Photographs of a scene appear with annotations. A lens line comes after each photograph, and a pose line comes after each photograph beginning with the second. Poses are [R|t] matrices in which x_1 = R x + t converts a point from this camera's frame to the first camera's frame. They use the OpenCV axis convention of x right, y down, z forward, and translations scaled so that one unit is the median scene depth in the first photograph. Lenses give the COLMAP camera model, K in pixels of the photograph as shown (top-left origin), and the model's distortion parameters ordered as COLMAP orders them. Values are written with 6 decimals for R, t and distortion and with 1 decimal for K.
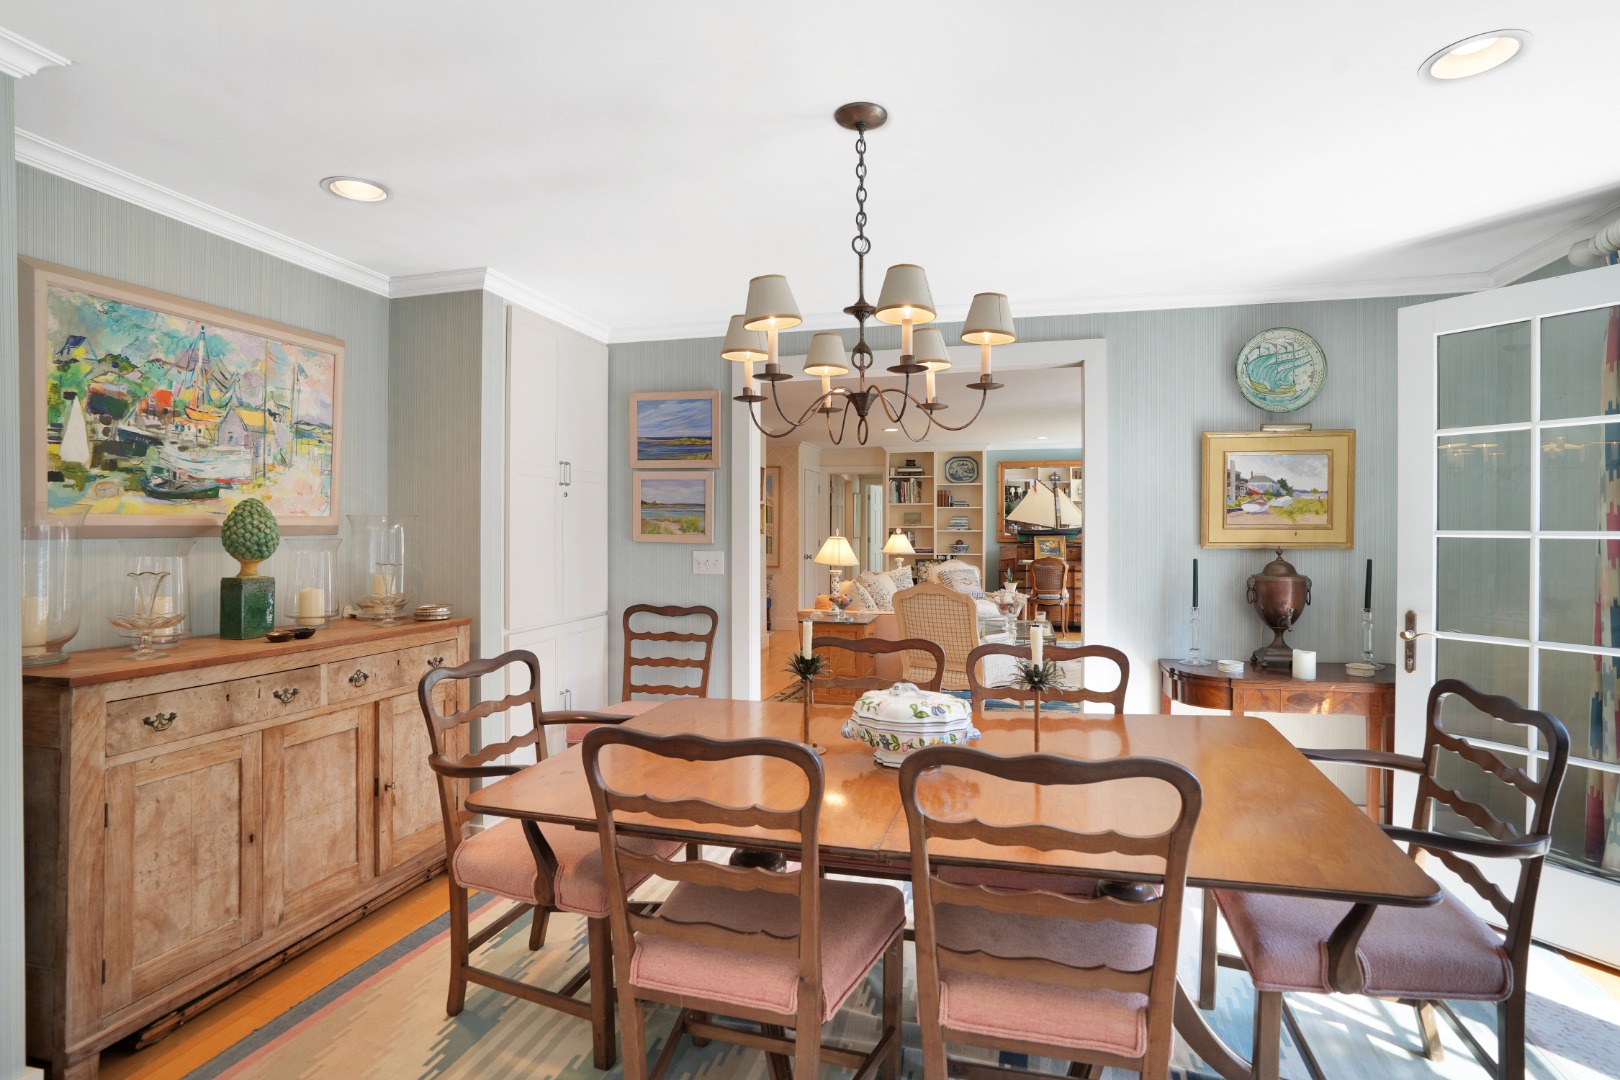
lens RADIAL K [[794.4, 0, 820.7], [0, 794.4, 523.8], [0, 0, 1]] dist [-0.070625, 0.030968]
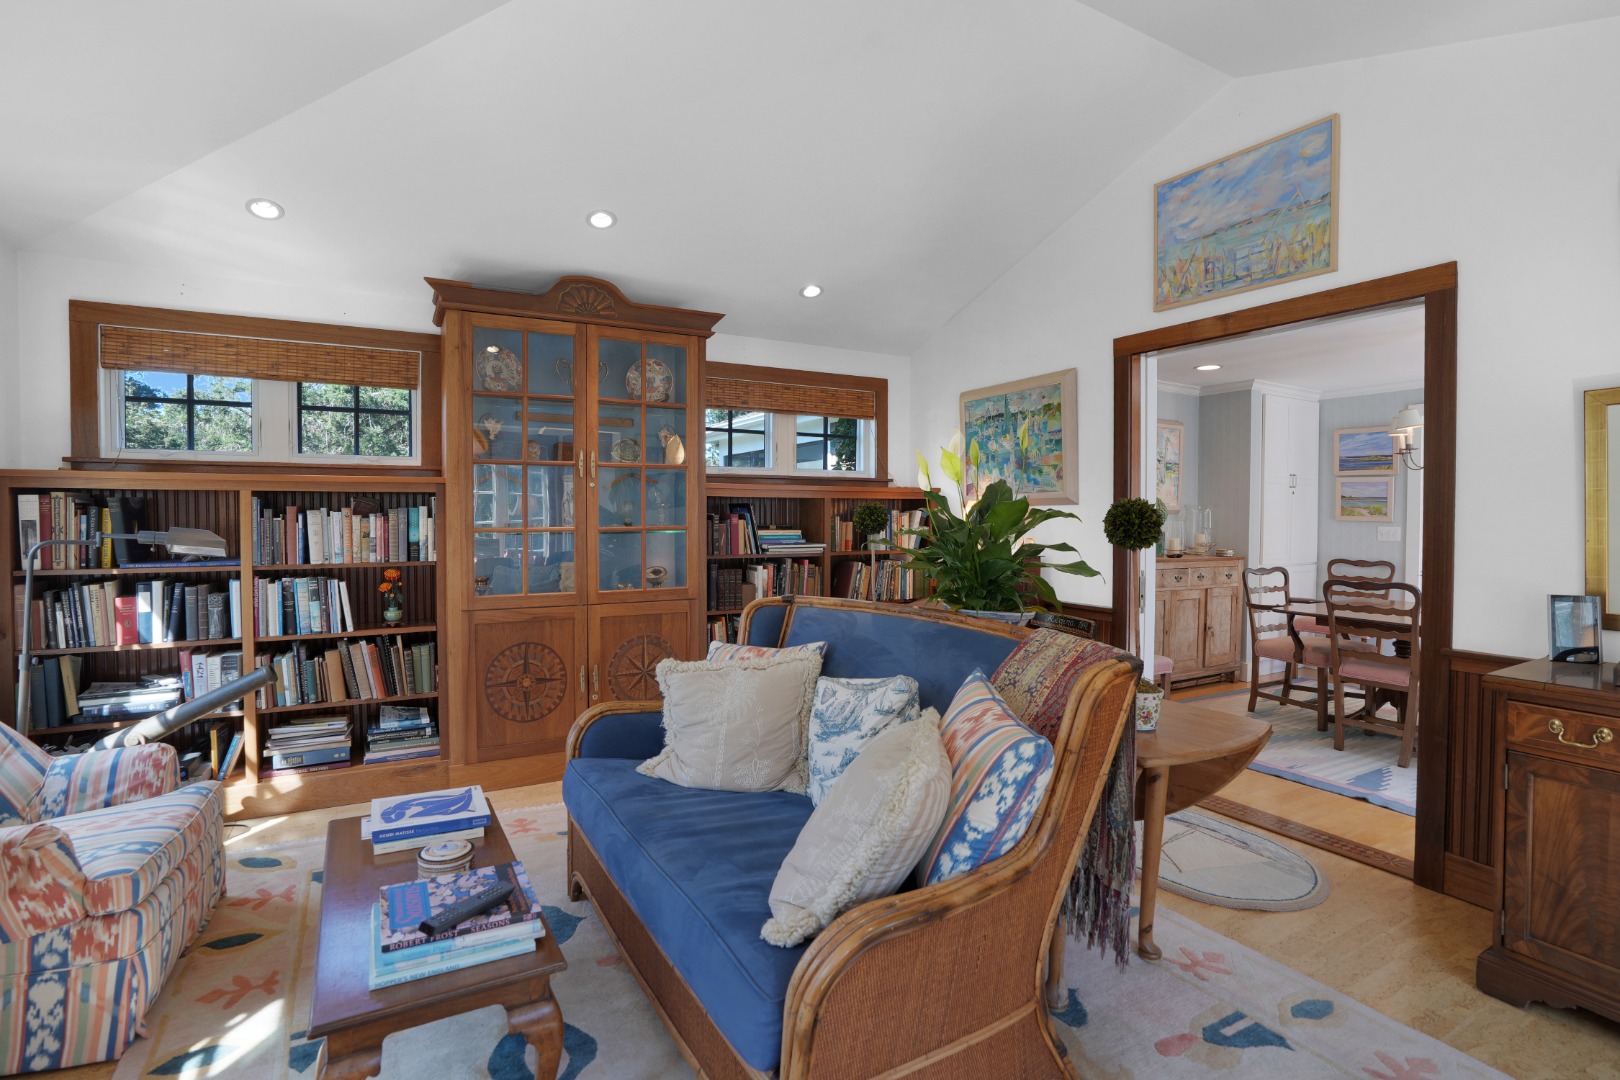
lens RADIAL K [[794.4, 0, 820.7], [0, 794.4, 523.8], [0, 0, 1]] dist [-0.070625, 0.030968]
pose [[0.695039, 0.013901, -0.718837, 0.290221], [-0.001801, 0.999844, 0.017594, 0.005777], [0.718970, -0.010934, 0.694955, -1.460221]]
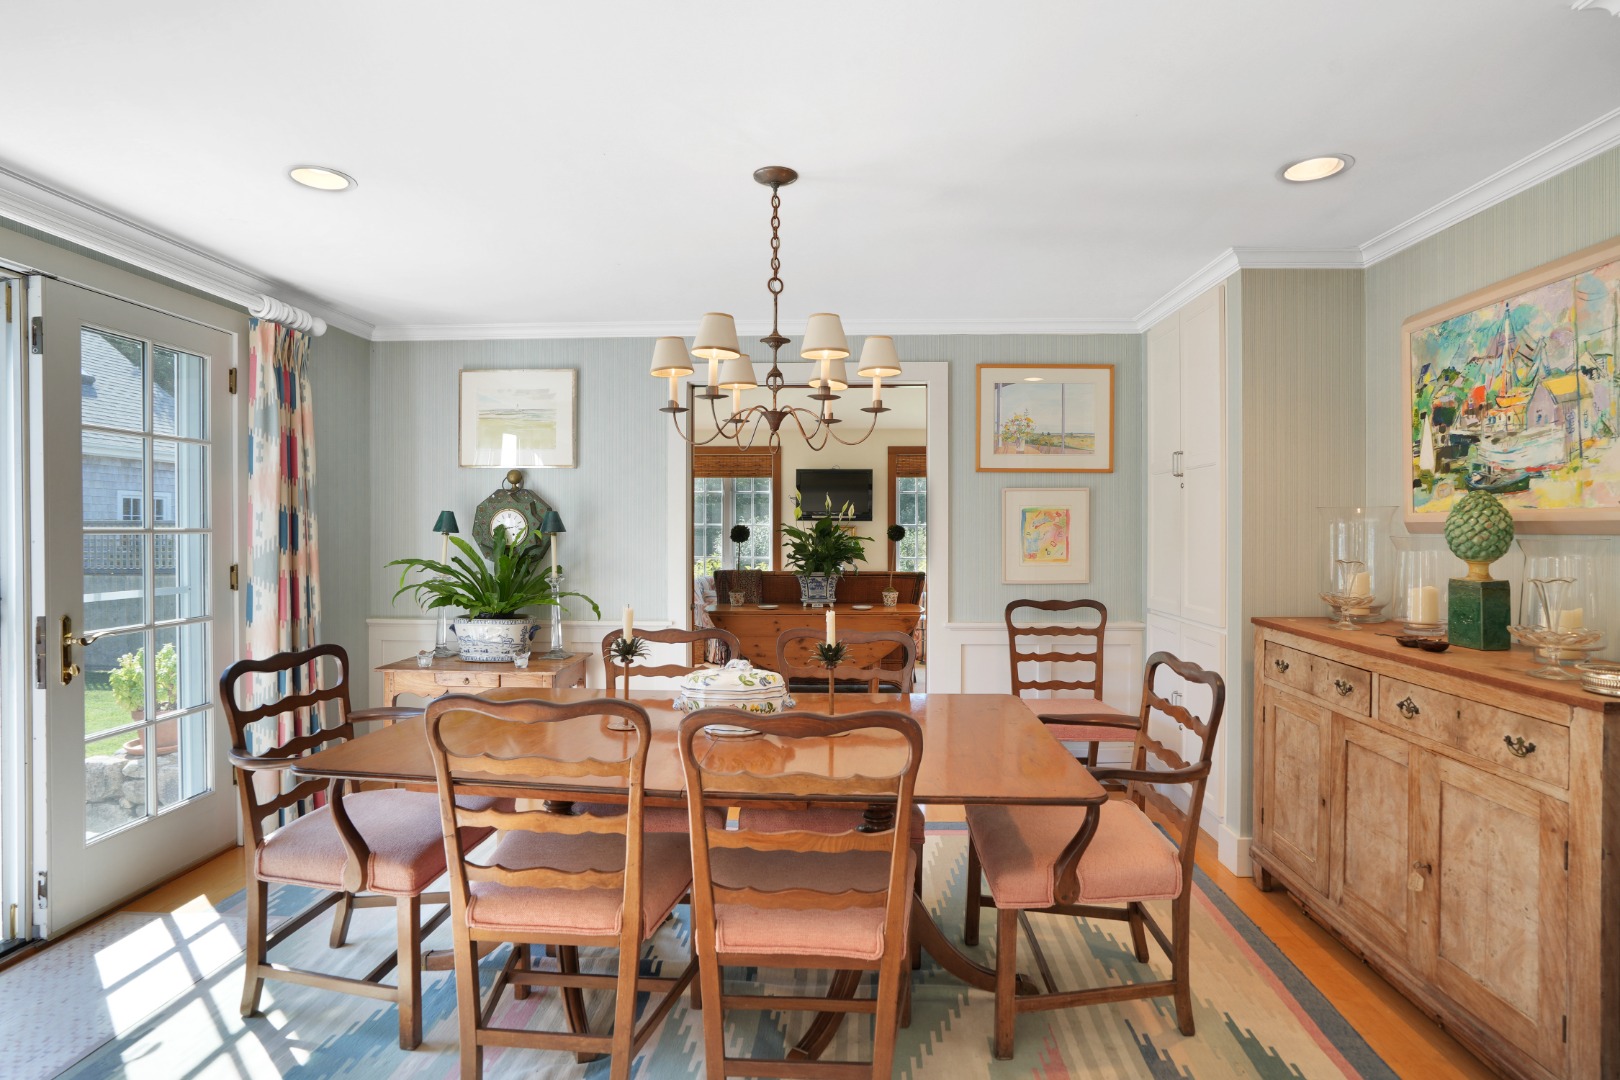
lens RADIAL K [[794.4, 0, 820.7], [0, 794.4, 523.8], [0, 0, 1]] dist [-0.070625, 0.030968]
pose [[-0.976947, -0.000039, -0.213483, 0.190690], [0.001486, 0.999975, -0.006983, 0.010375], [0.213478, -0.007140, -0.976922, 1.740473]]
